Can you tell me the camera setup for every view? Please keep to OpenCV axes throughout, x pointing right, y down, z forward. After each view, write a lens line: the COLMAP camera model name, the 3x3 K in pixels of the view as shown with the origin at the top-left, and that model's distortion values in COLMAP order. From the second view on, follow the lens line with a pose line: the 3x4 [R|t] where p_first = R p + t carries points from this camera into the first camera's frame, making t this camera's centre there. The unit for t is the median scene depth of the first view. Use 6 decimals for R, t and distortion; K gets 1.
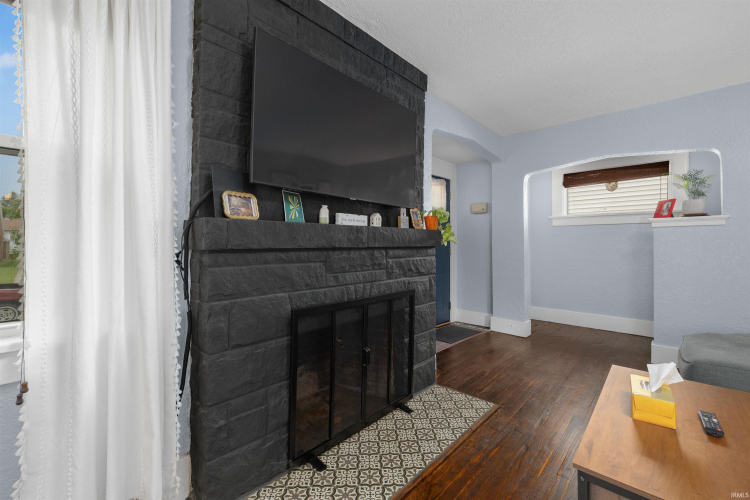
lens RADIAL K [[316.4, 0, 369.0], [0, 316.4, 240.1], [0, 0, 1]] dist [-0.000050, -0.001193]
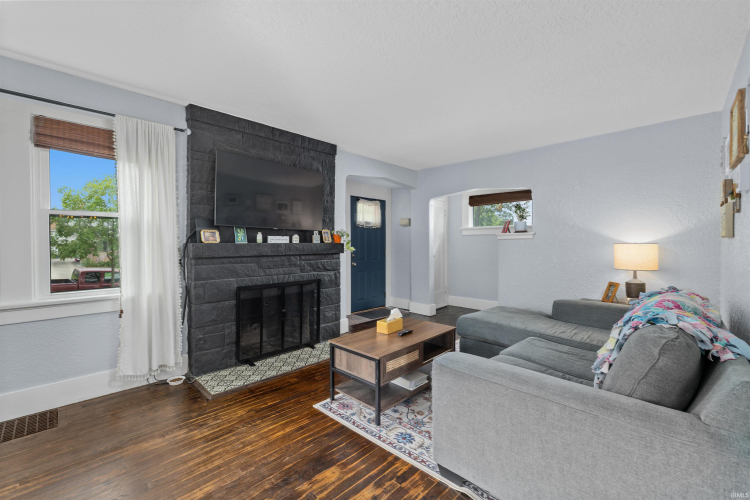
lens RADIAL K [[316.4, 0, 370.7], [0, 316.4, 246.0], [0, 0, 1]] dist [-0.000050, -0.001193]
pose [[0.999630, -0.000552, -0.027193, 0.587311], [0.001148, 0.999759, 0.021904, -0.073679], [0.027174, -0.021927, 0.999390, -0.874277]]
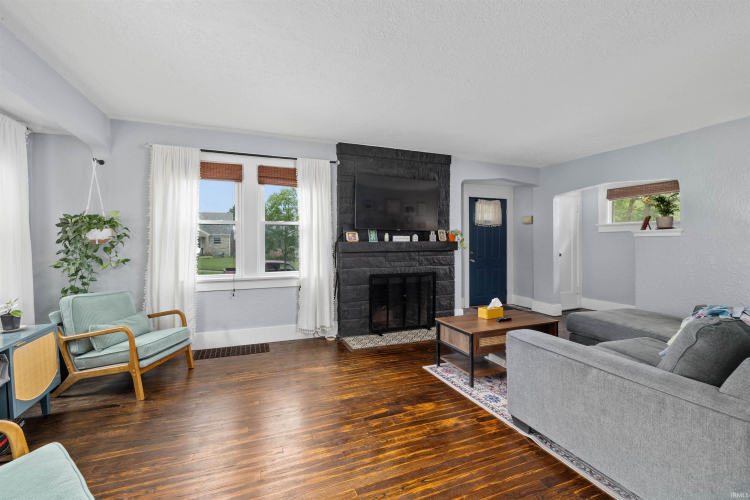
lens RADIAL K [[316.4, 0, 363.9], [0, 316.4, 243.0], [0, 0, 1]] dist [-0.000050, -0.001193]
pose [[0.896243, -0.000314, -0.443562, 0.792334], [0.008425, 0.999831, 0.016315, -0.080420], [0.443482, -0.018359, 0.896095, -1.251995]]
